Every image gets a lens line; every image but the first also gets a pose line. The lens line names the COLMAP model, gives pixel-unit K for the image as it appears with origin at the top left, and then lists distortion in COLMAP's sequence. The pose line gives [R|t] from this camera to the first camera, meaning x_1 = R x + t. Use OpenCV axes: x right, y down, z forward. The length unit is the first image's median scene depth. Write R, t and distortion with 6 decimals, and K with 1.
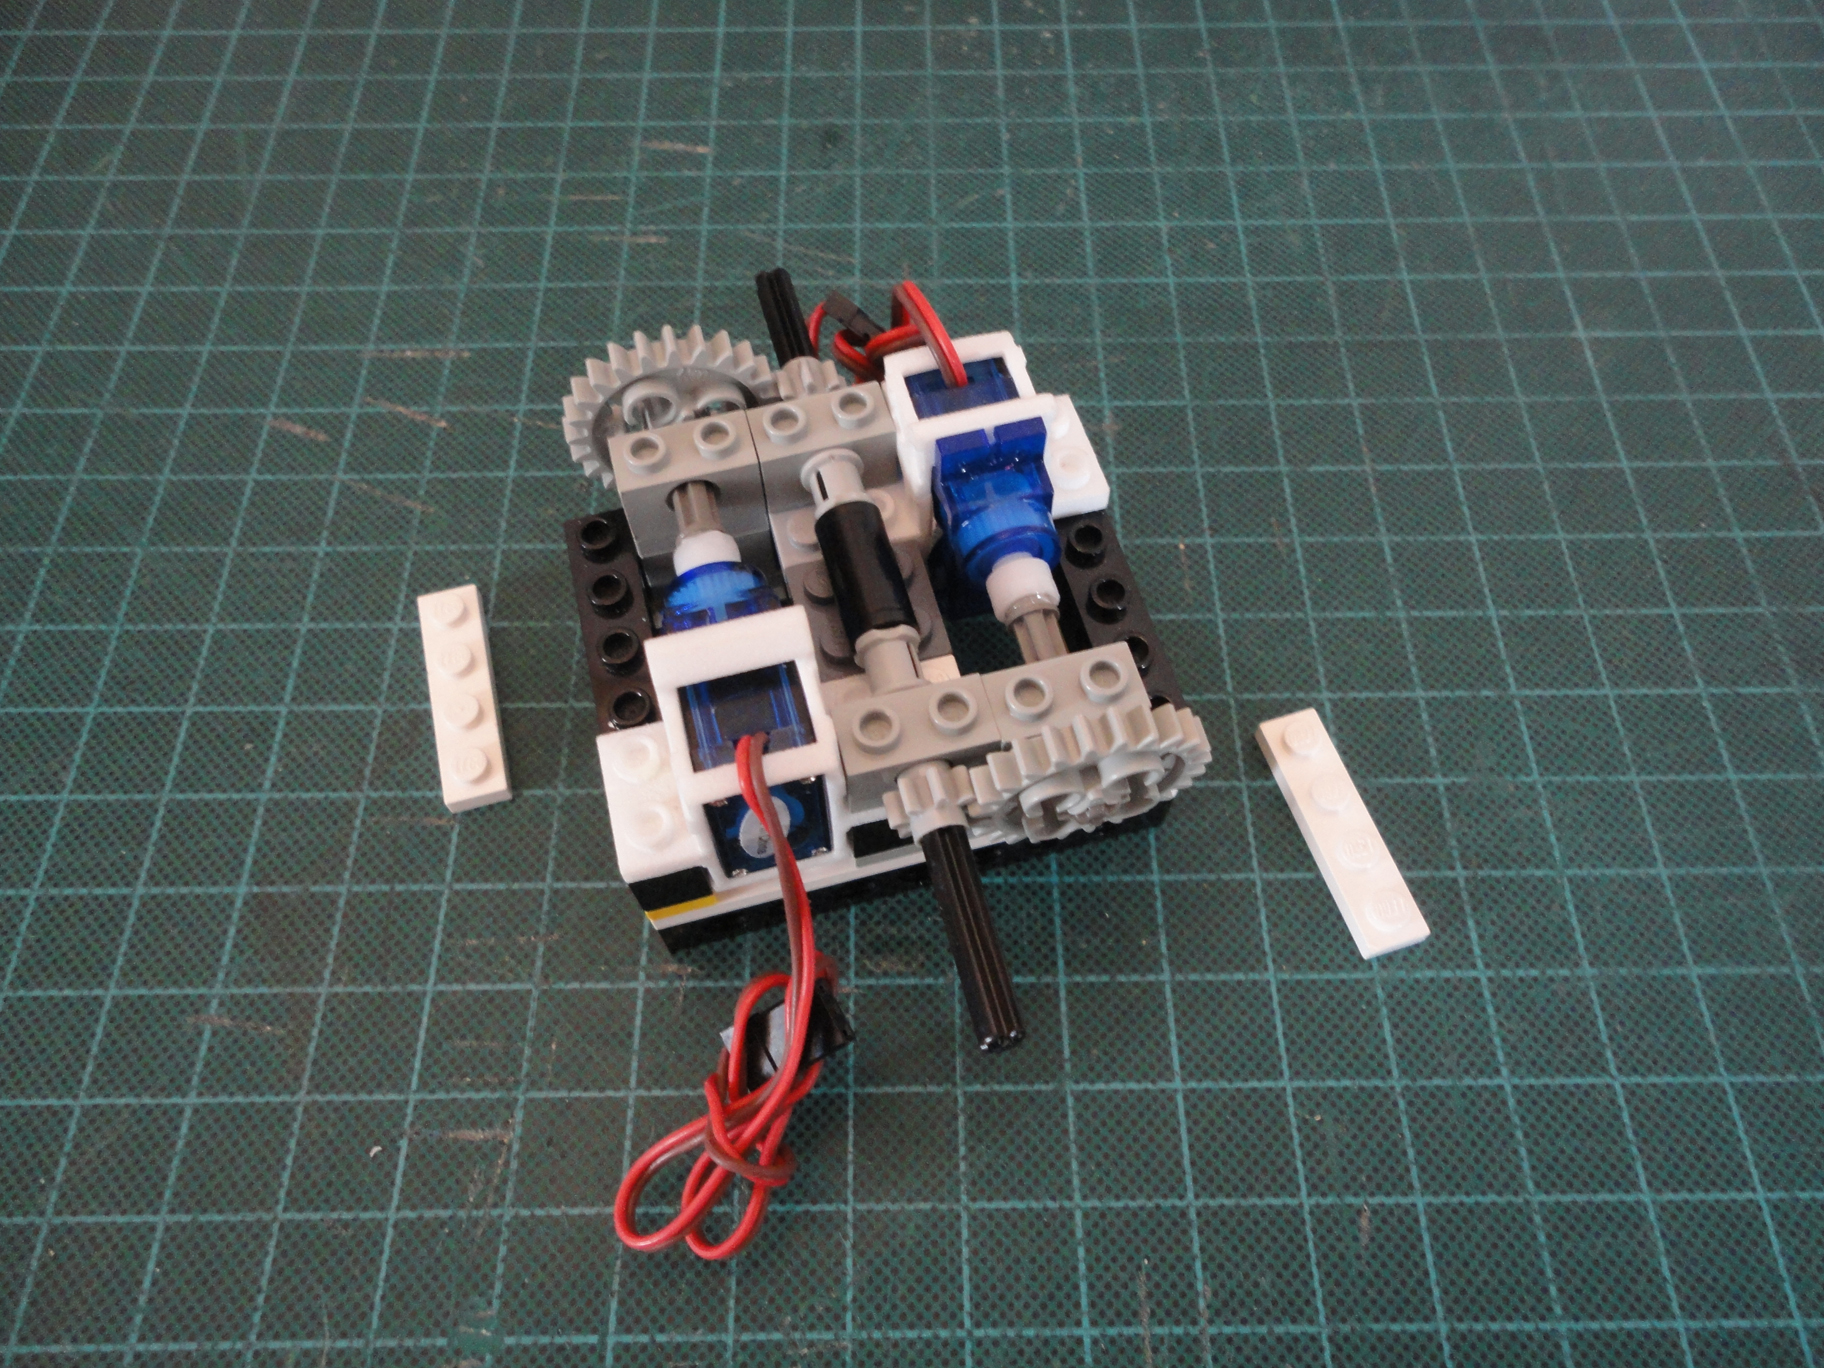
lens RADIAL K [[1357.5, 0, 897.7], [0, 1357.5, 683.1], [0, 0, 1]] dist [0.016311, -0.009233]
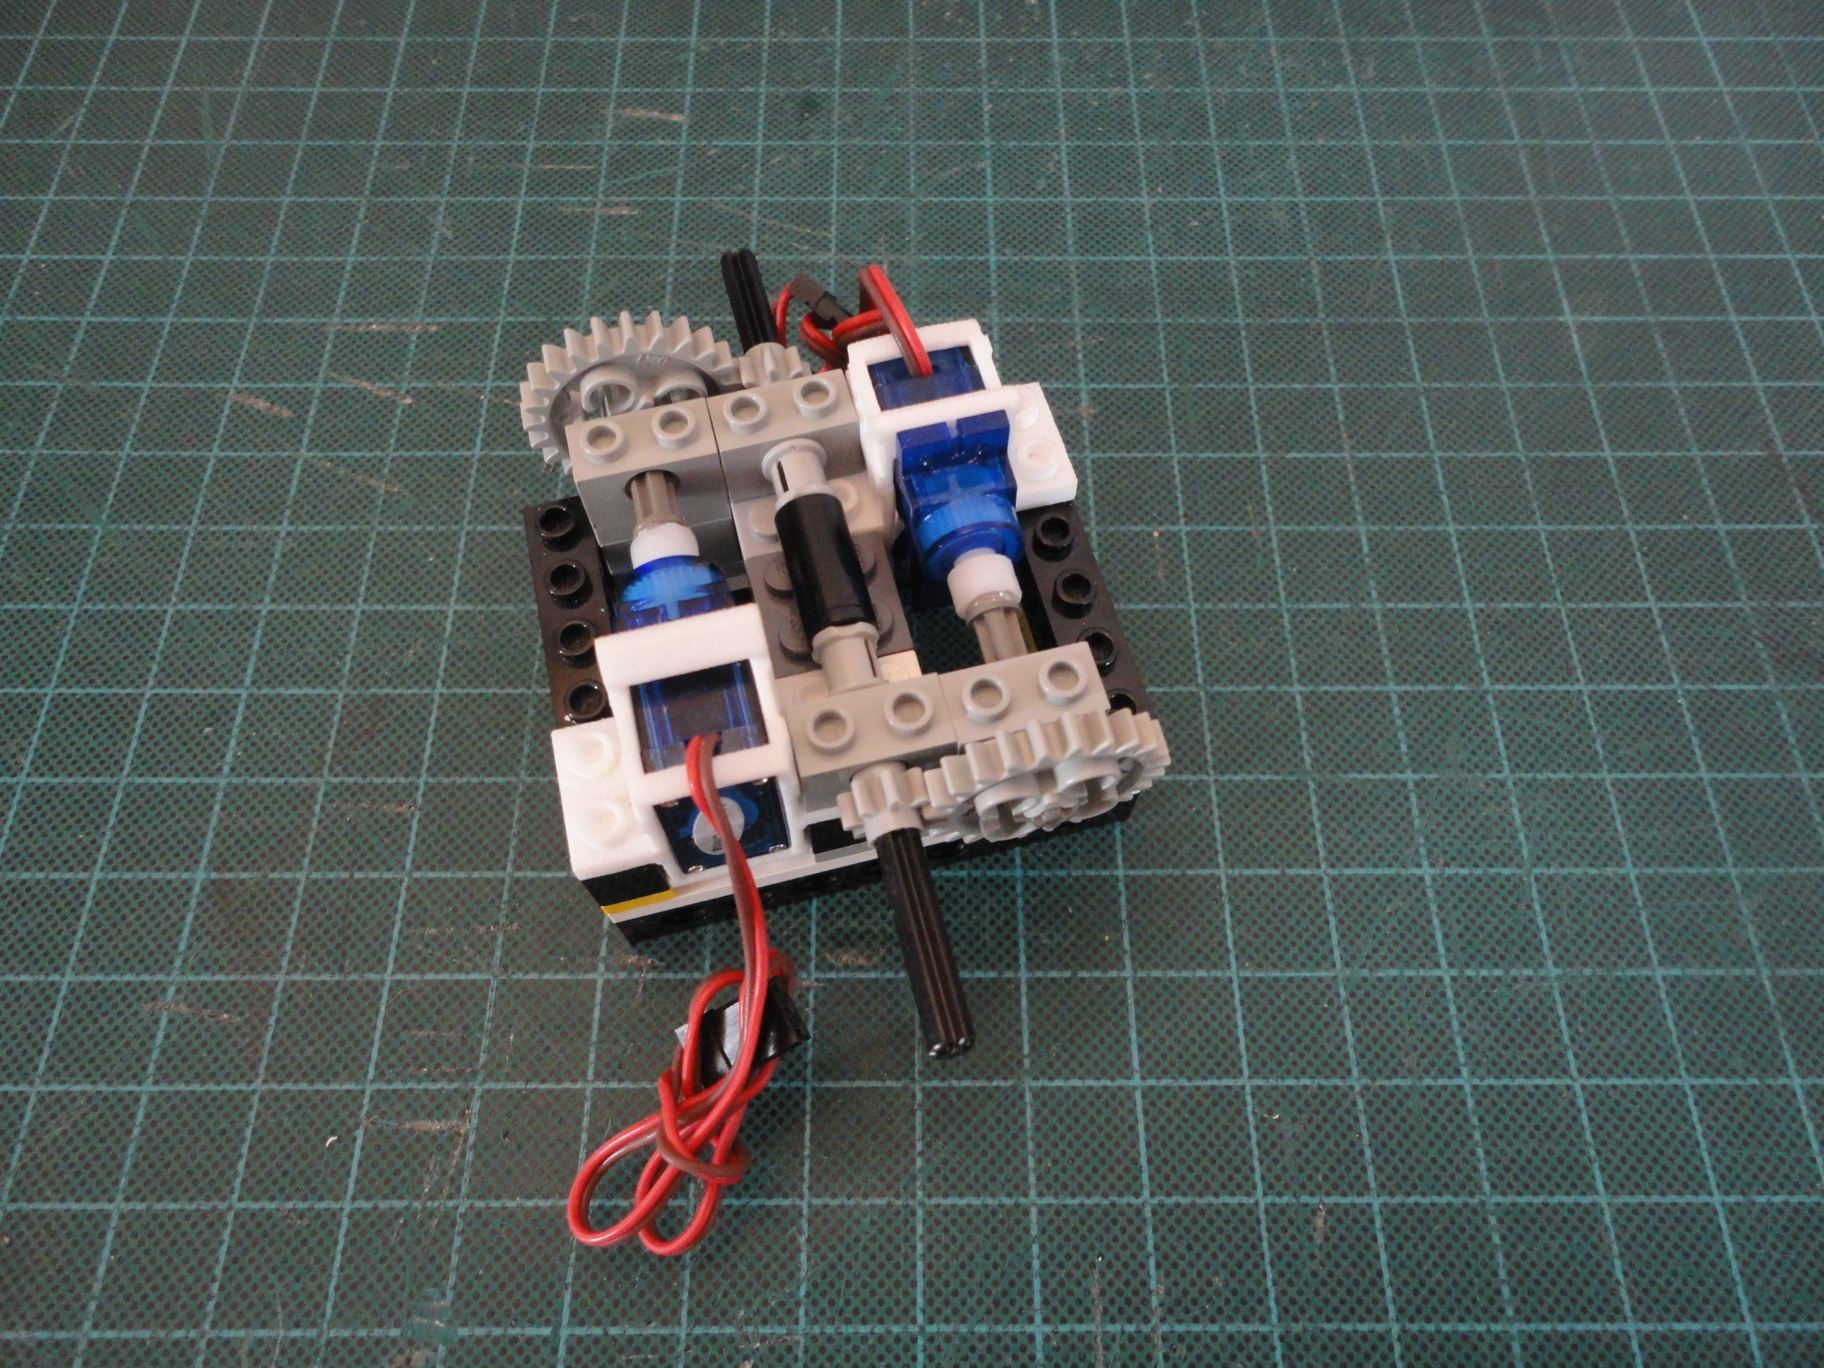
lens RADIAL K [[1357.5, 0, 896.1], [0, 1357.5, 685.8], [0, 0, 1]] dist [0.016311, -0.009233]
pose [[0.999952, 0.009761, -0.000549, 0.026245], [-0.009738, 0.999420, 0.032632, -0.024950], [0.000868, -0.032625, 0.999467, 0.012347]]
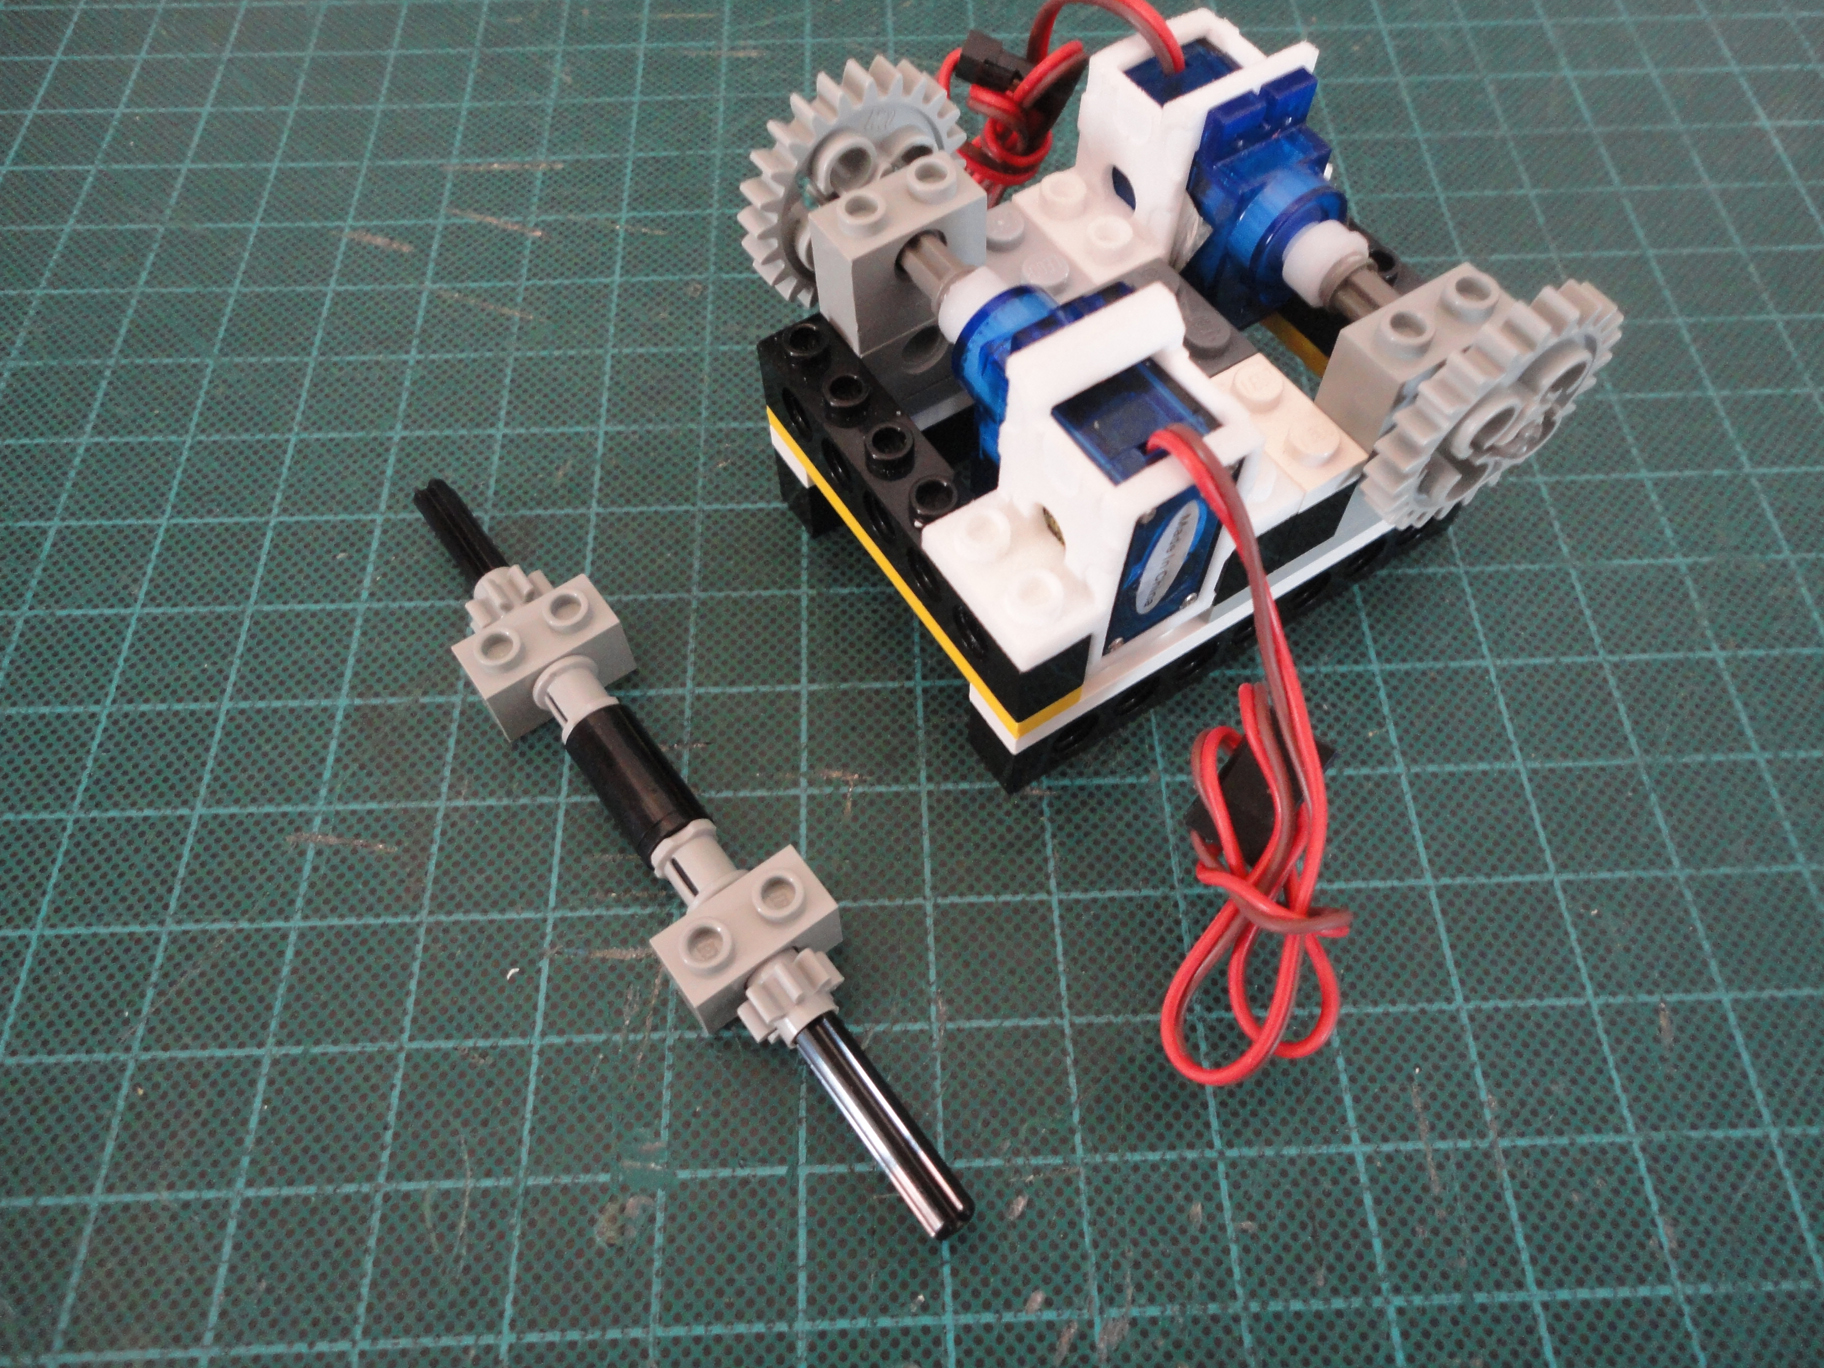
lens RADIAL K [[1357.5, 0, 902.4], [0, 1357.5, 674.4], [0, 0, 1]] dist [0.016311, -0.009233]
pose [[0.999719, -0.022001, 0.008834, -0.131202], [0.022299, 0.999133, -0.035163, 0.178996], [-0.008053, 0.035351, 0.999343, 0.121108]]
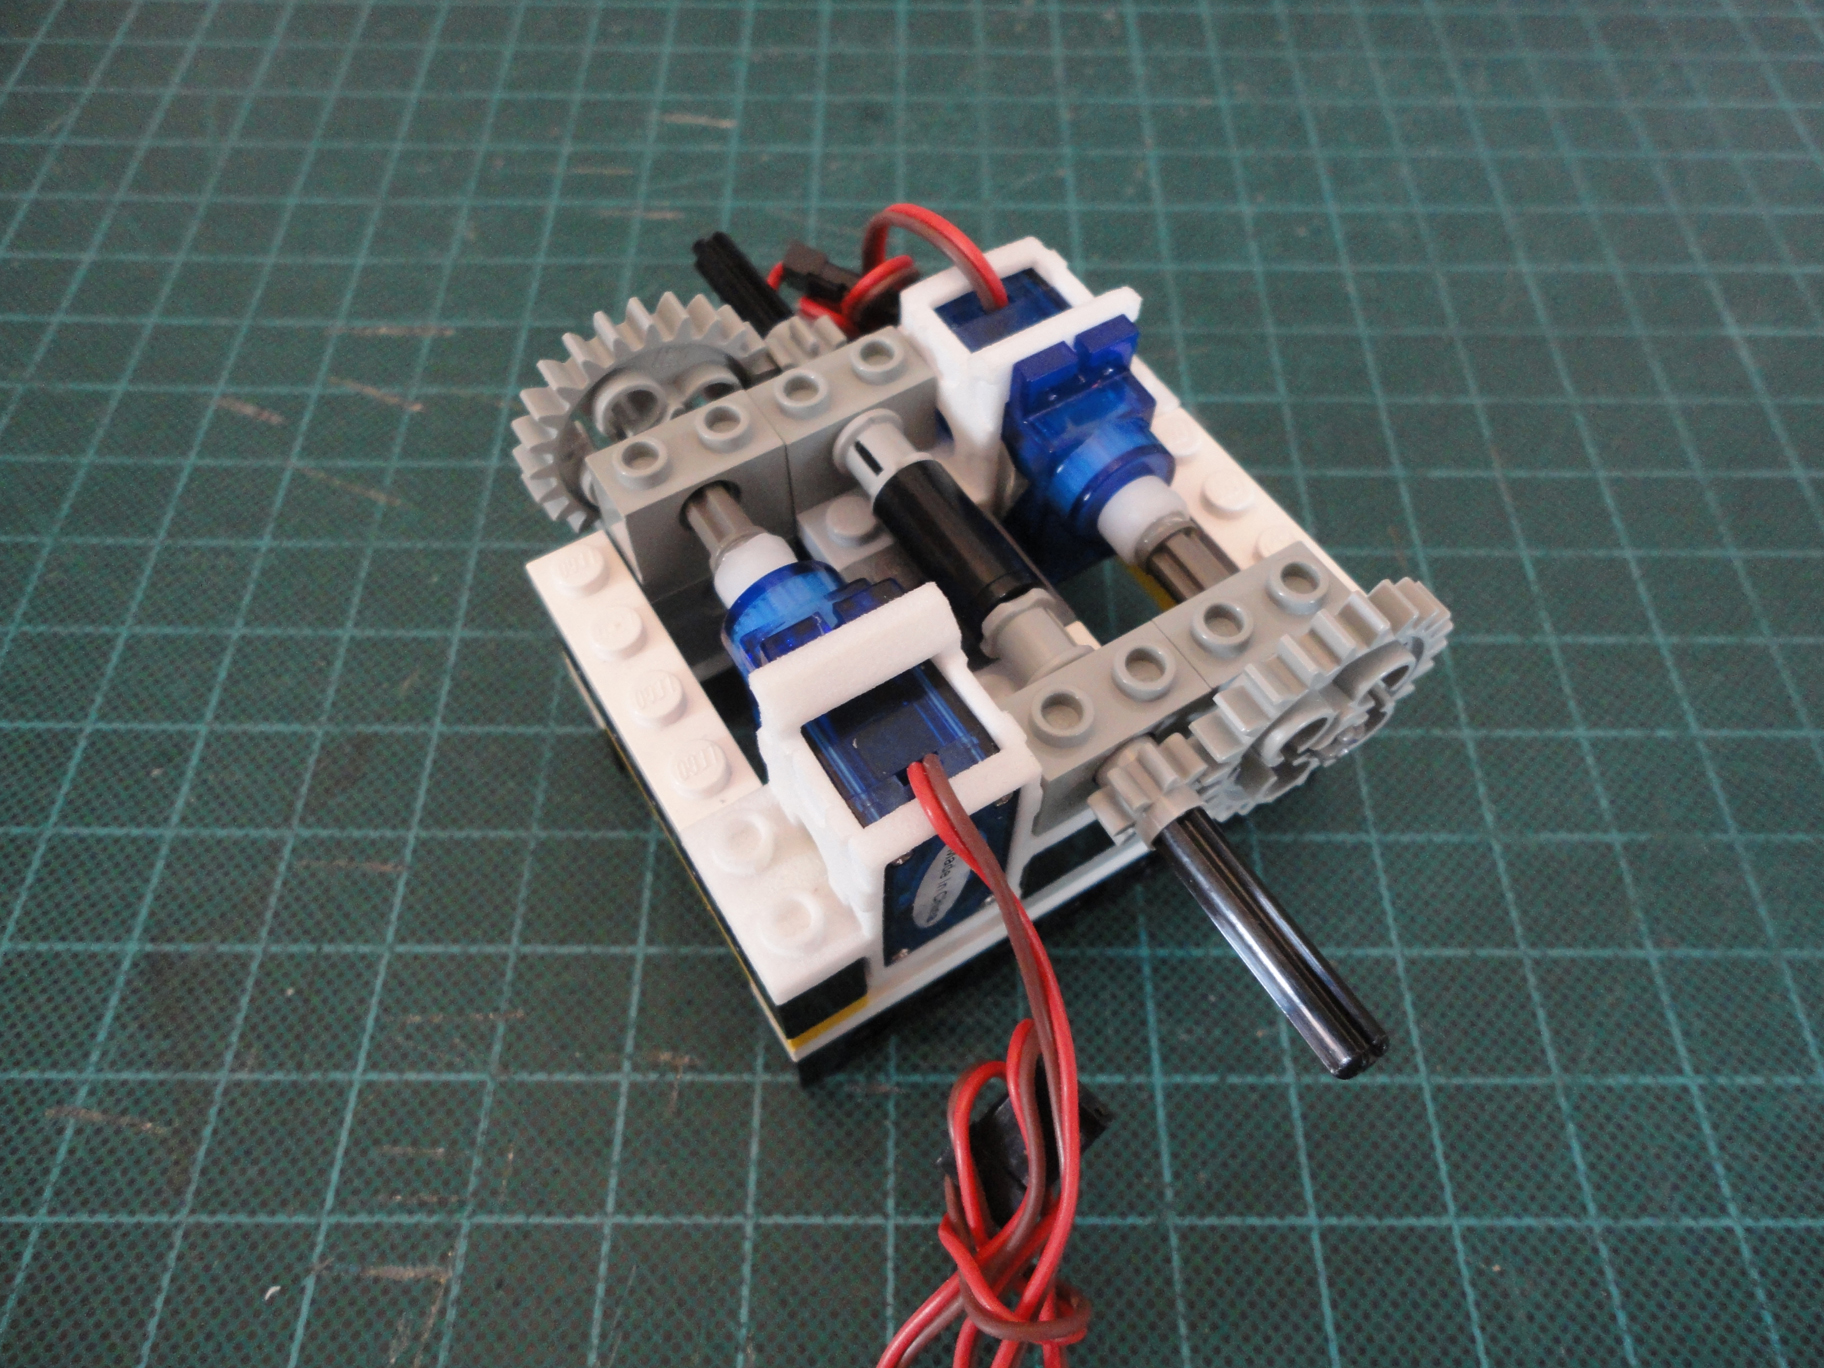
lens RADIAL K [[1357.5, 0, 901.6], [0, 1357.5, 669.7], [0, 0, 1]] dist [0.016311, -0.009233]
pose [[0.999860, 0.016670, -0.001043, -0.031453], [-0.016702, 0.997166, -0.073361, 0.041299], [-0.000182, 0.073368, 0.997305, 0.194346]]
